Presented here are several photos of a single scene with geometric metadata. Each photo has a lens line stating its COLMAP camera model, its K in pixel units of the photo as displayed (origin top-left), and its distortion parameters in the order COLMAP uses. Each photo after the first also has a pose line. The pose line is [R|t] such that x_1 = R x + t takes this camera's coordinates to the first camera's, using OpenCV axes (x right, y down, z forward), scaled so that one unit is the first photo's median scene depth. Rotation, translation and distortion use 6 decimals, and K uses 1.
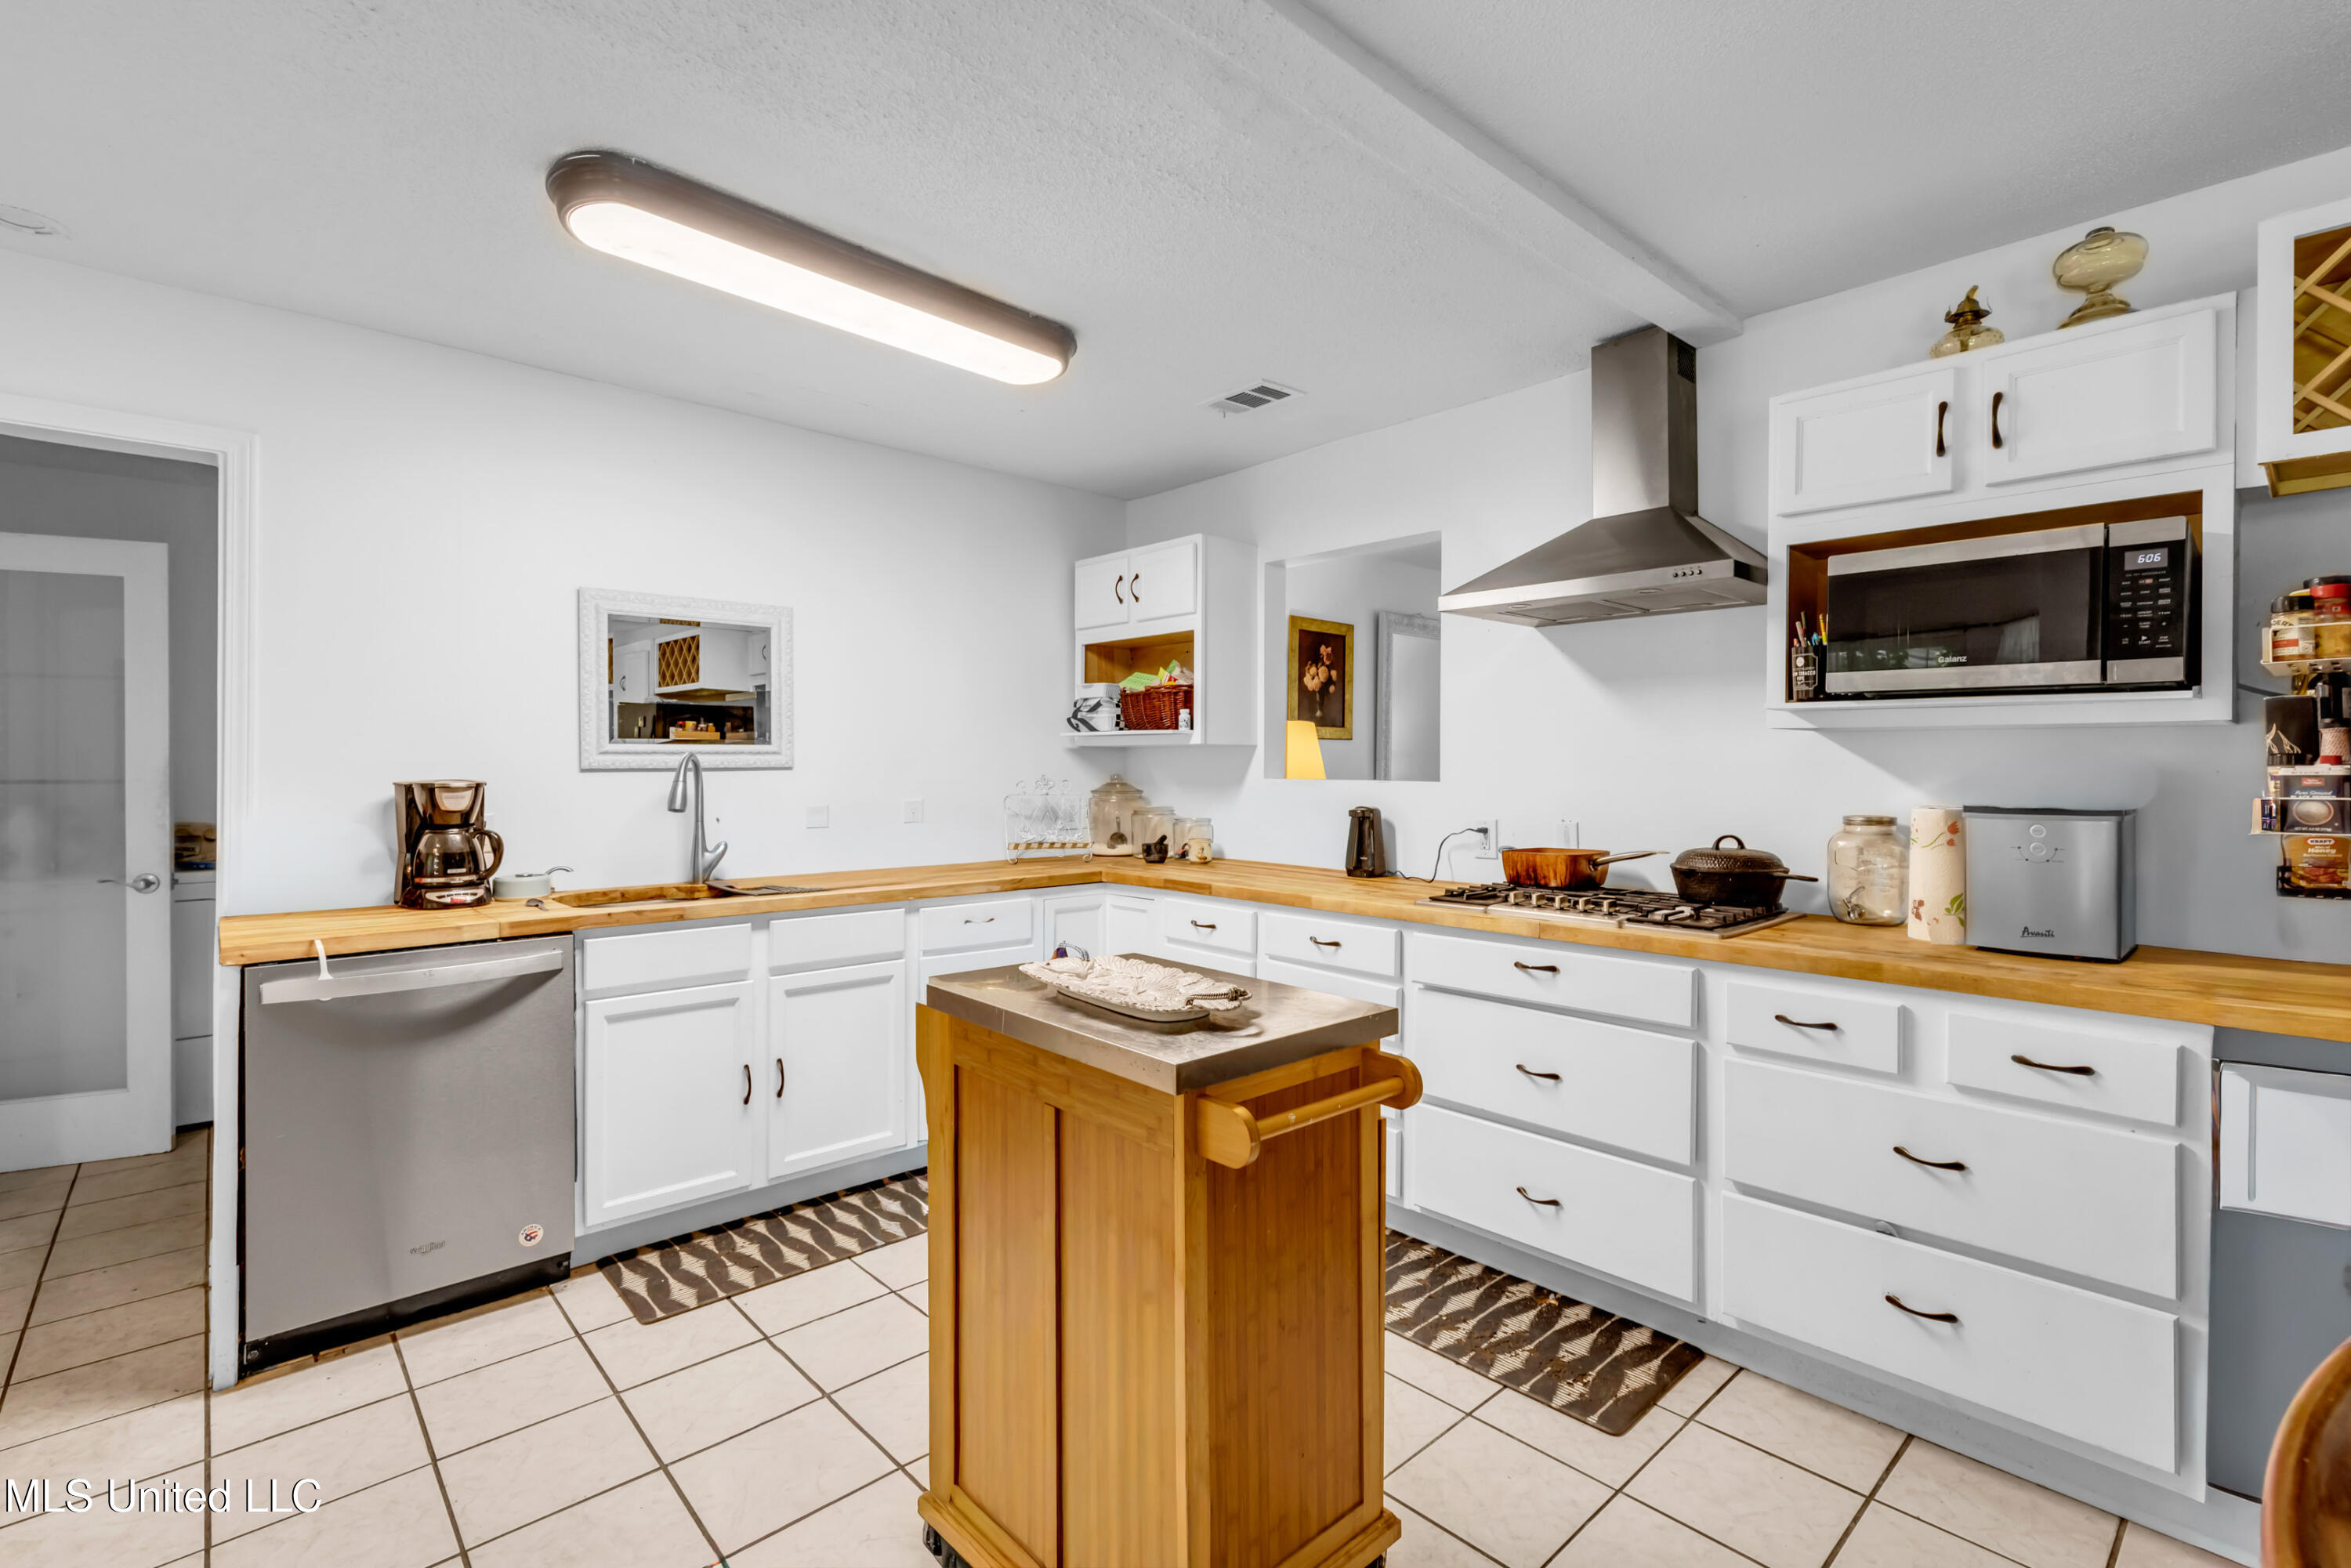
lens RADIAL K [[1083.7, 0, 1169.7], [0, 1083.7, 780.5], [0, 0, 1]] dist [-0.000367, 0.000020]
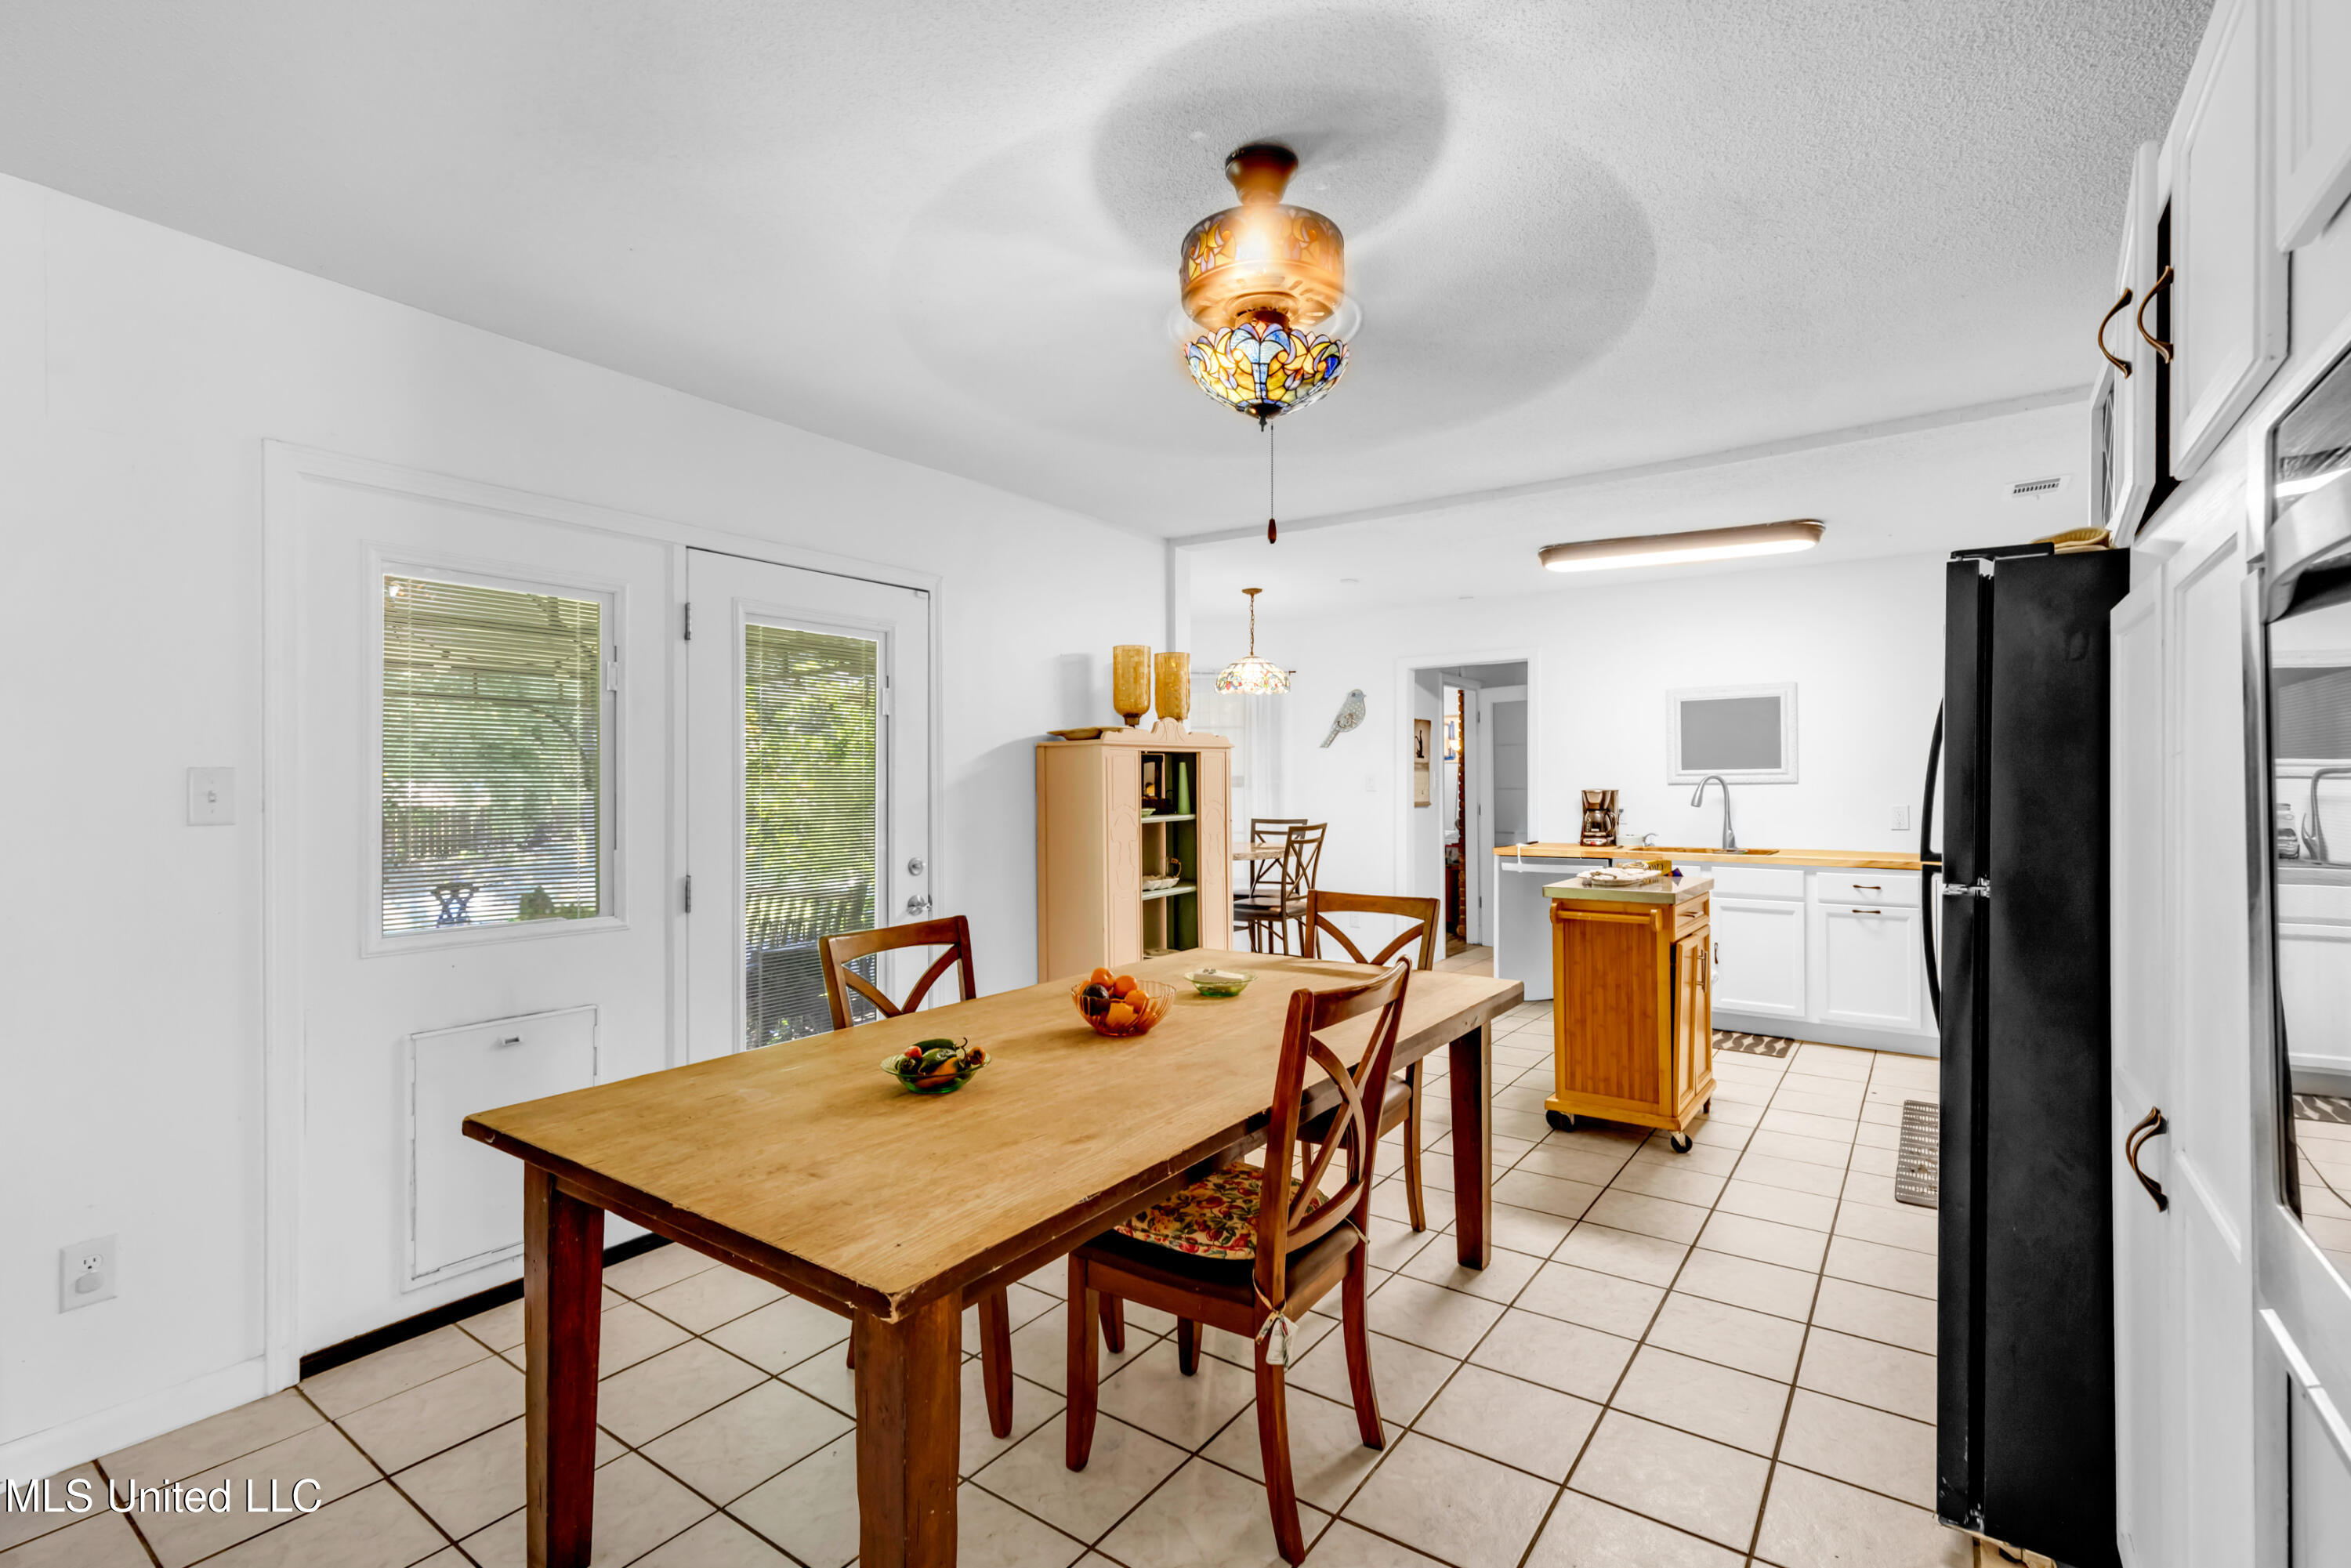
lens RADIAL K [[1083.7, 0, 1172.8], [0, 1083.7, 778.2], [0, 0, 1]] dist [-0.000367, 0.000020]
pose [[0.219037, 0.004085, -0.975708, 1.267808], [-0.006395, 0.999976, 0.002751, -0.020613], [0.975696, 0.005637, 0.219058, -0.310258]]
